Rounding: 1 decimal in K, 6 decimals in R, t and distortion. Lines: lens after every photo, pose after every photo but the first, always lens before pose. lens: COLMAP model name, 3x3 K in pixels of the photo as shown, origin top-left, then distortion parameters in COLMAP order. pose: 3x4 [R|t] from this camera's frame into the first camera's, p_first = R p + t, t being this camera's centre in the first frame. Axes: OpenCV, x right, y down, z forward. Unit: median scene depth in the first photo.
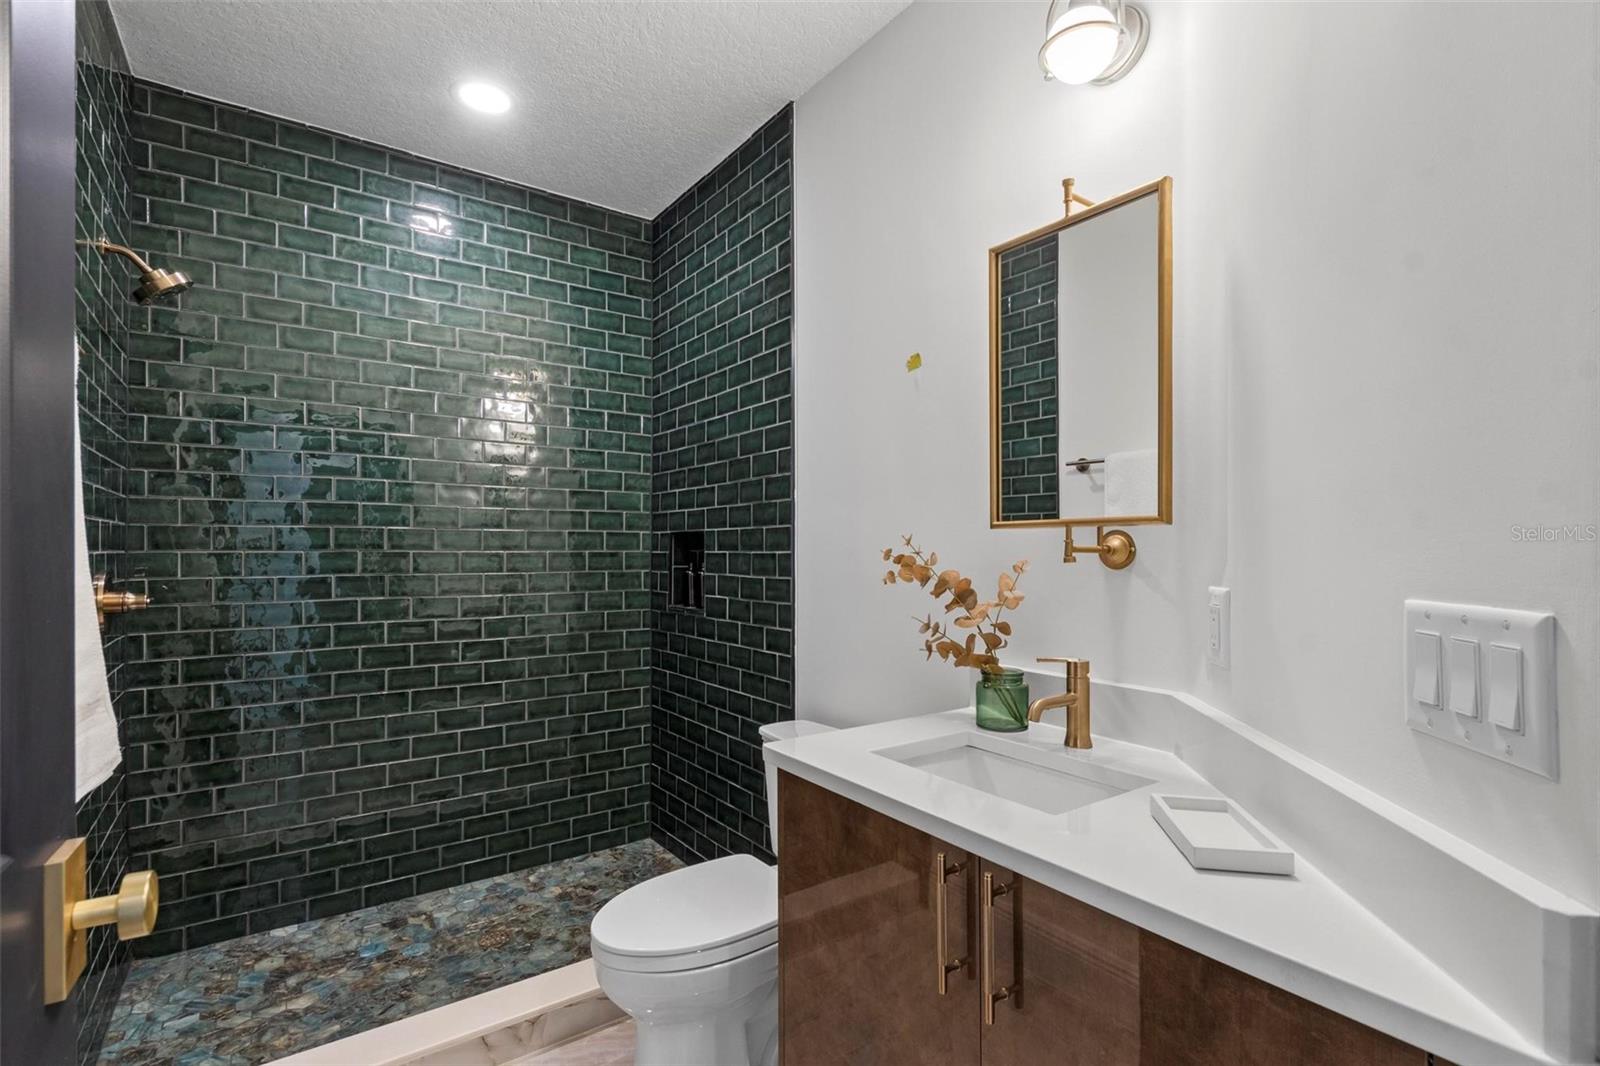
lens RADIAL K [[739.4, 0, 800.7], [0, 739.4, 548.0], [0, 0, 1]] dist [-0.000480, -0.000920]
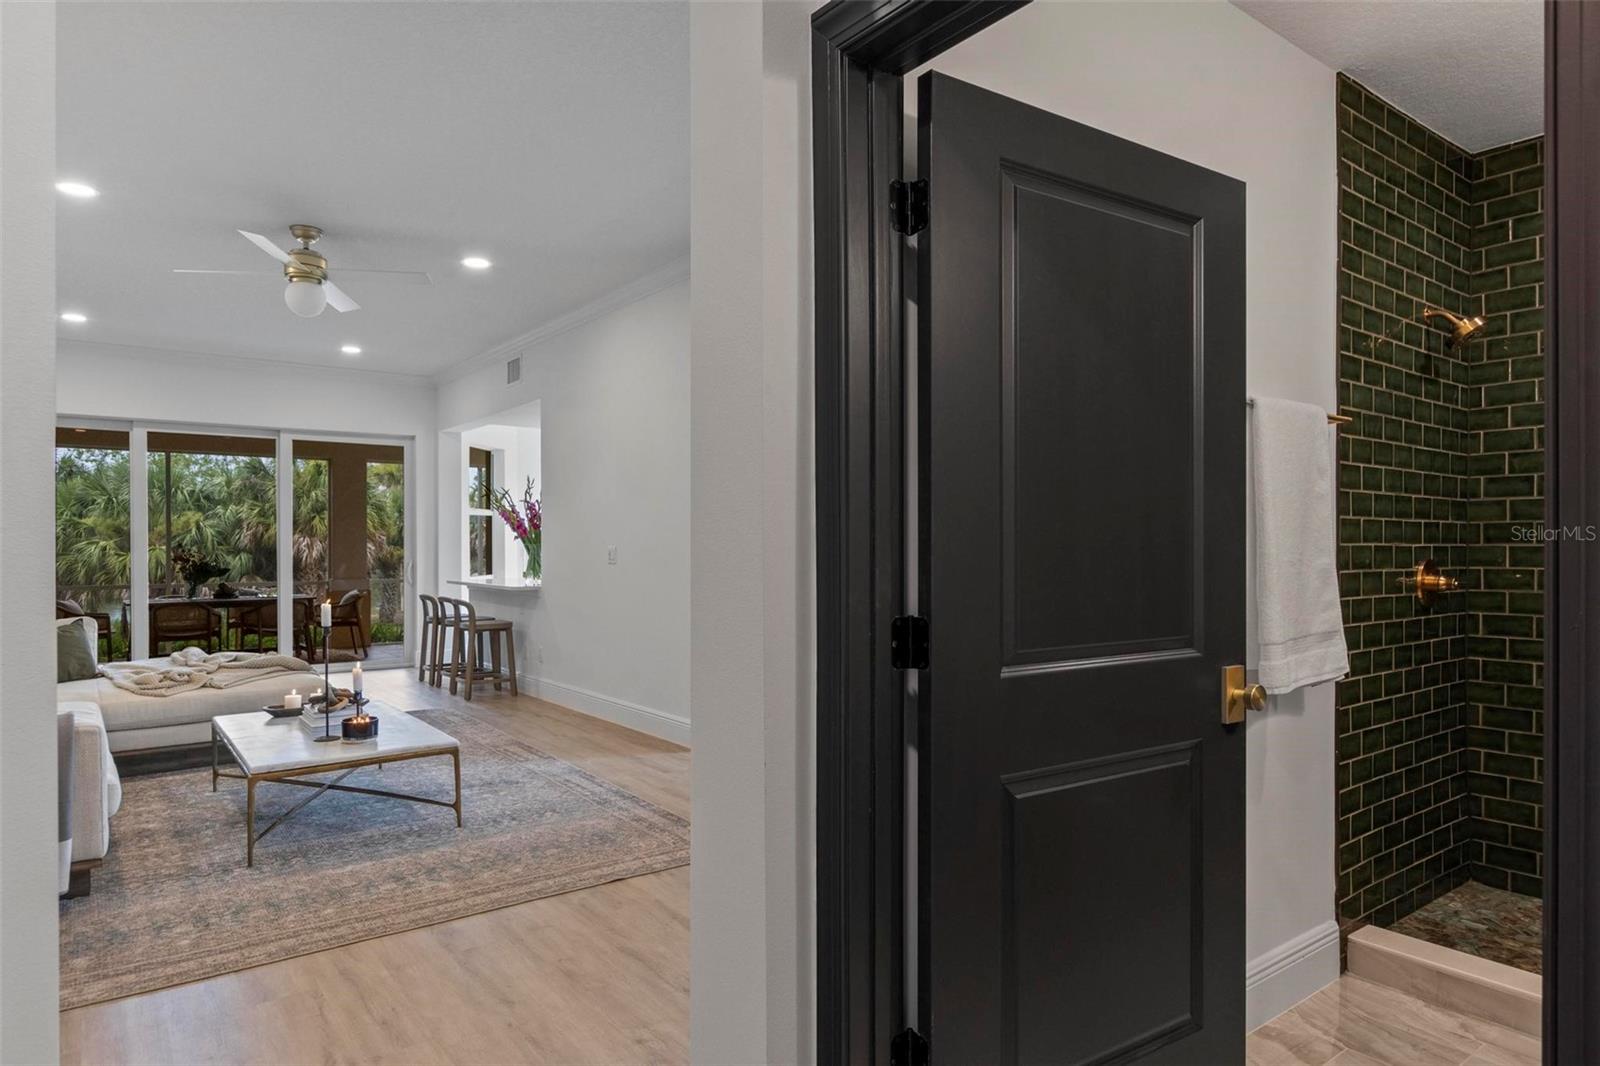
lens RADIAL K [[963.6, 0, 794.3], [0, 963.6, 545.7], [0, 0, 1]] dist [-0.000239, 0.000271]
pose [[0.025144, 0.001366, -0.999683, 0.573307], [0.000661, 0.999999, 0.001384, 0.002850], [0.999684, -0.000696, 0.025143, -0.137360]]
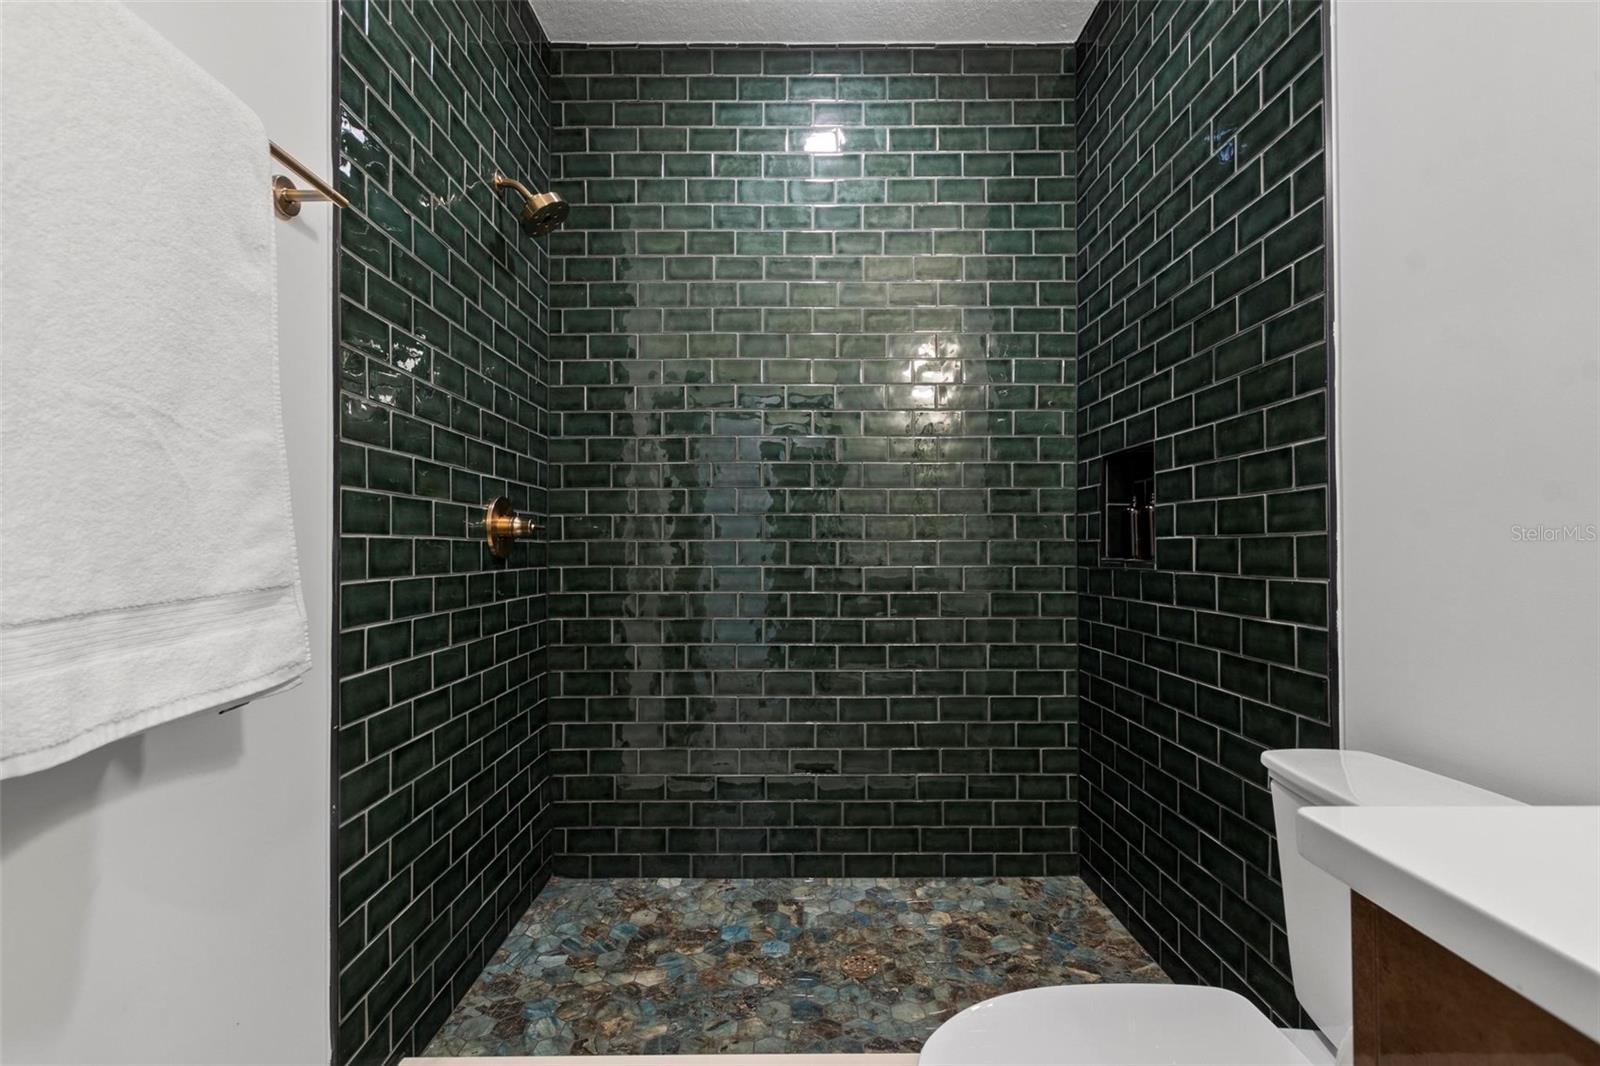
lens RADIAL K [[704.0, 0, 794.7], [0, 704.0, 542.0], [0, 0, 1]] dist [0.007762, 0.000155]
pose [[0.813712, -0.008520, -0.581206, -0.027721], [0.006193, 0.999963, -0.005988, 0.077605], [0.581236, 0.001273, 0.813734, 0.329575]]
